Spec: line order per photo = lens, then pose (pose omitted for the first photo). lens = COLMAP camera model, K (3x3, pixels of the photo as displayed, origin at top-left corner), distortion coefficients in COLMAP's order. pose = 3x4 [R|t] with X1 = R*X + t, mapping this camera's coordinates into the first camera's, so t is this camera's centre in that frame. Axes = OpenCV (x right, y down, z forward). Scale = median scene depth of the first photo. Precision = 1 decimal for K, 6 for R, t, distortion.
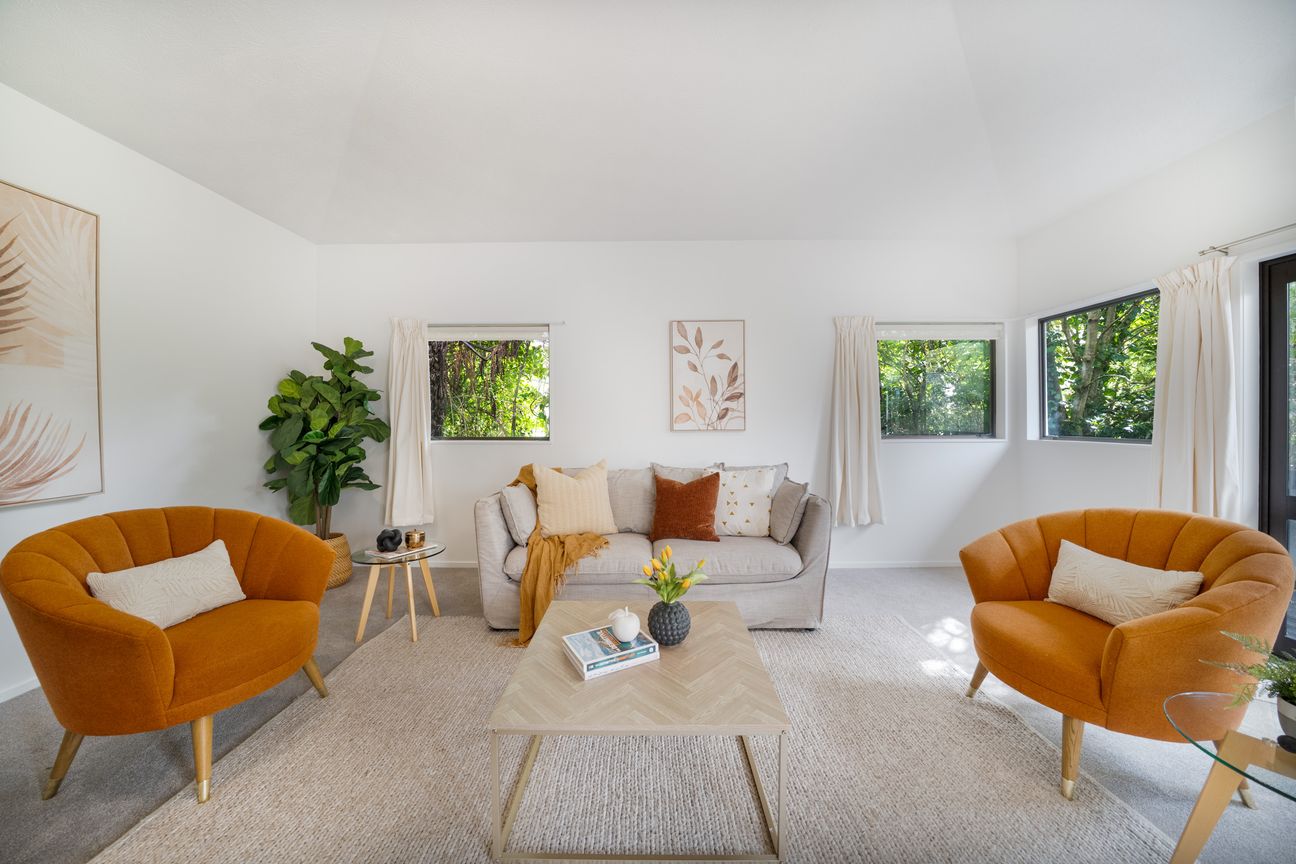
lens RADIAL K [[455.0, 0, 644.4], [0, 455.0, 427.1], [0, 0, 1]] dist [-0.014535, 0.000016]
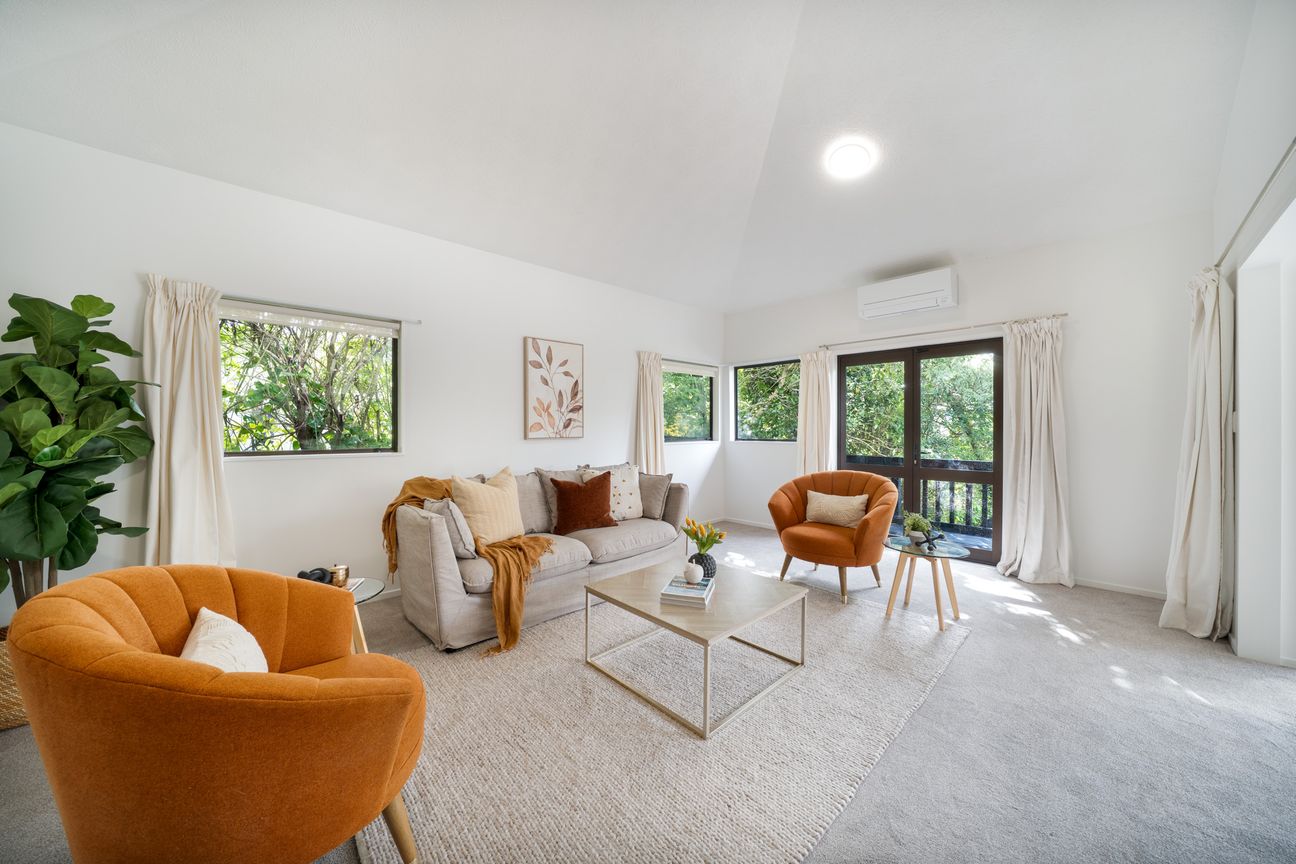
lens RADIAL K [[455.4, 0, 648.0], [0, 455.4, 432.0], [0, 0, 1]] dist [0.000382, 0.000028]
pose [[0.722525, -0.004199, 0.691332, -0.494318], [0.010615, 0.999931, -0.005020, 0.000424], [-0.691263, 0.010965, 0.722520, 0.023721]]
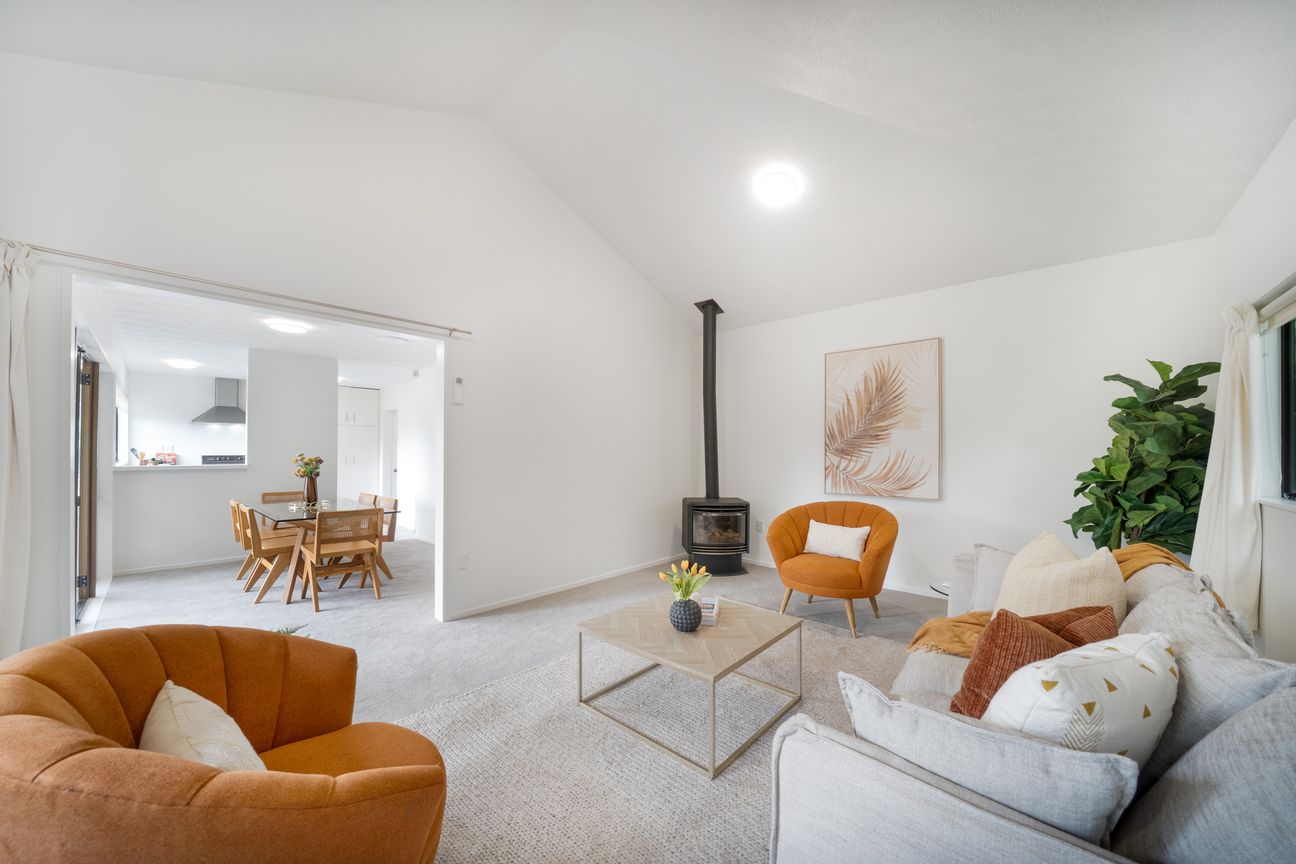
lens RADIAL K [[455.0, 0, 644.4], [0, 455.0, 427.1], [0, 0, 1]] dist [-0.014535, 0.000016]
pose [[-0.677788, -0.025054, -0.734831, 0.520658], [-0.006065, 0.999576, -0.028486, -0.047616], [0.735233, -0.014850, -0.677652, 0.850223]]
